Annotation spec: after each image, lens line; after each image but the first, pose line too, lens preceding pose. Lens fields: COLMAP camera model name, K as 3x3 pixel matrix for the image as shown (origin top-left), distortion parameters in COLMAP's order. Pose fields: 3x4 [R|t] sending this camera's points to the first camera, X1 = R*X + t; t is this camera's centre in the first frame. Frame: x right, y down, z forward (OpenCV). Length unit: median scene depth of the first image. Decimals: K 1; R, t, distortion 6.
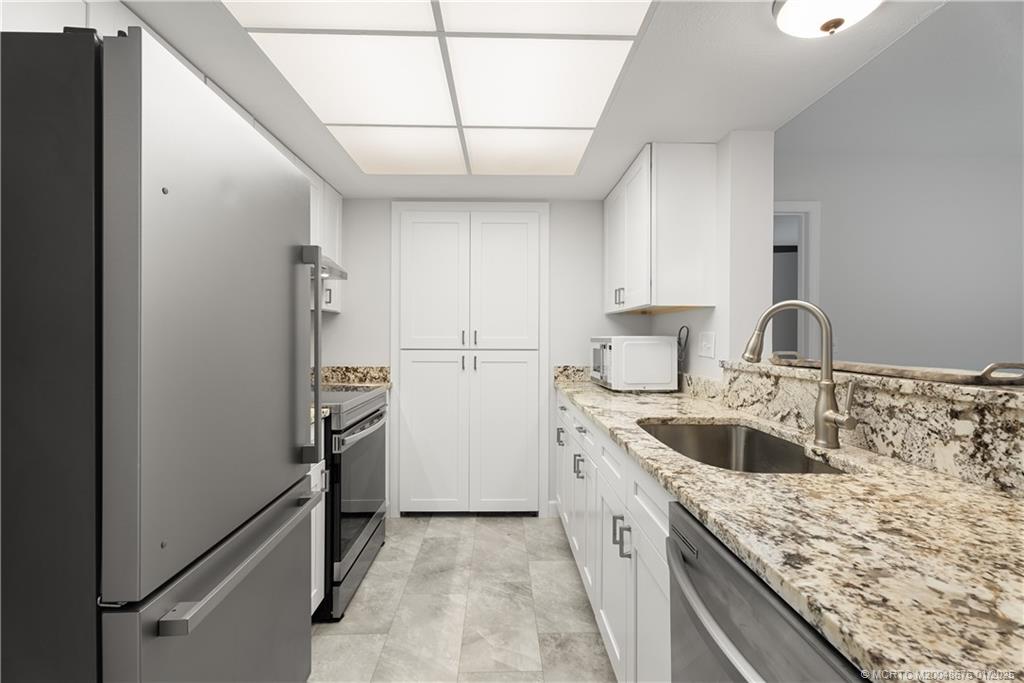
lens RADIAL K [[460.0, 0, 512.4], [0, 460.0, 337.7], [0, 0, 1]] dist [-0.002175, -0.000172]
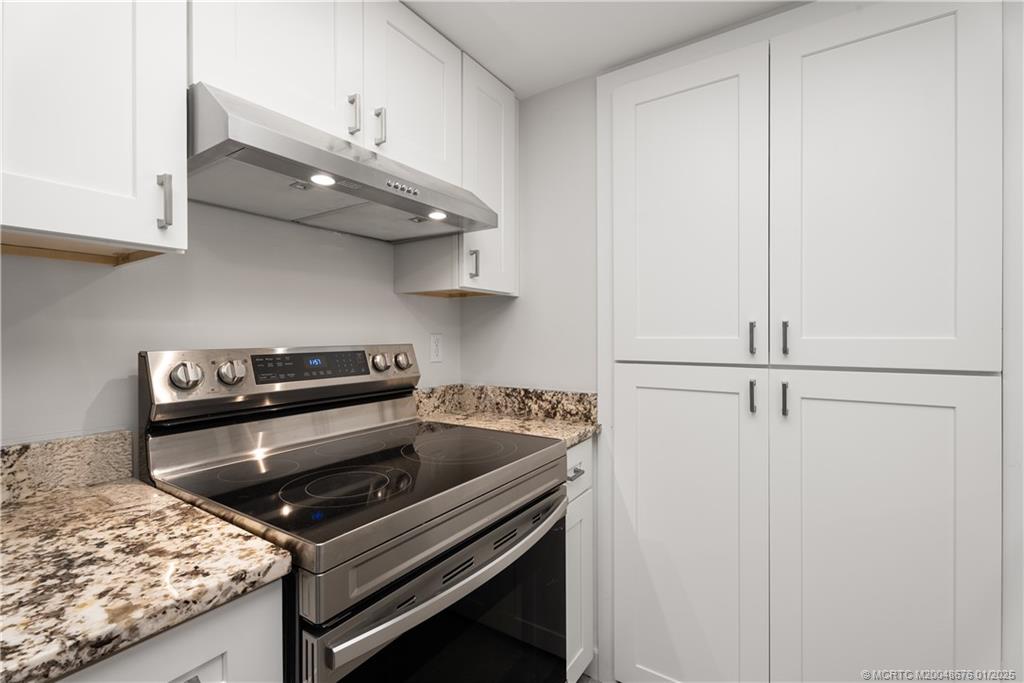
lens RADIAL K [[460.0, 0, 509.9], [0, 460.0, 337.1], [0, 0, 1]] dist [-0.002175, -0.000172]
pose [[0.823990, -0.005721, -0.566576, -0.050026], [0.002891, 0.999978, -0.005892, 0.000844], [0.566598, 0.003217, 0.823988, 0.519528]]
